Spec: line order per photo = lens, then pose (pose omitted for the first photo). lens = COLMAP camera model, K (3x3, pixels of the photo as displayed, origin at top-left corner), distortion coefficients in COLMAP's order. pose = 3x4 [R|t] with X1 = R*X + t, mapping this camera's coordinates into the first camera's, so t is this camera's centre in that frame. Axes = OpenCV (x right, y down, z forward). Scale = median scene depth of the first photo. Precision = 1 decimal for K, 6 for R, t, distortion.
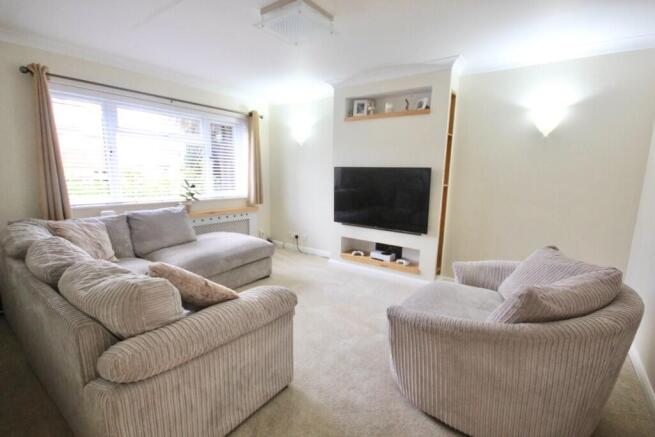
lens RADIAL K [[305.2, 0, 330.0], [0, 305.2, 225.5], [0, 0, 1]] dist [0.002669, 0.000107]
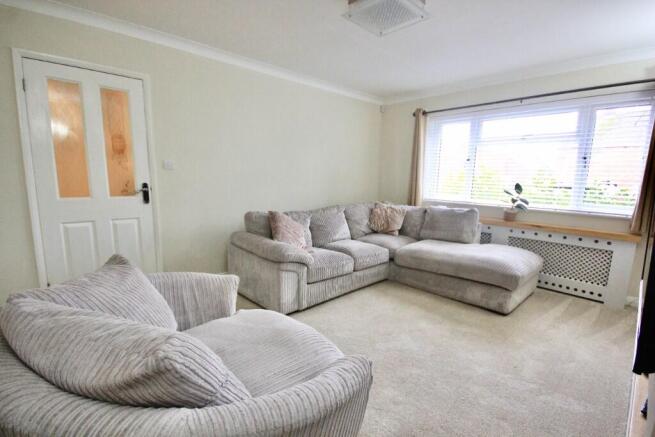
lens RADIAL K [[305.2, 0, 330.0], [0, 305.2, 225.5], [0, 0, 1]] dist [0.002669, 0.000107]
pose [[-0.187507, 0.141128, -0.972072, 0.602665], [-0.192172, 0.965230, 0.177203, -0.098385], [0.963281, 0.220032, -0.153867, 0.712733]]
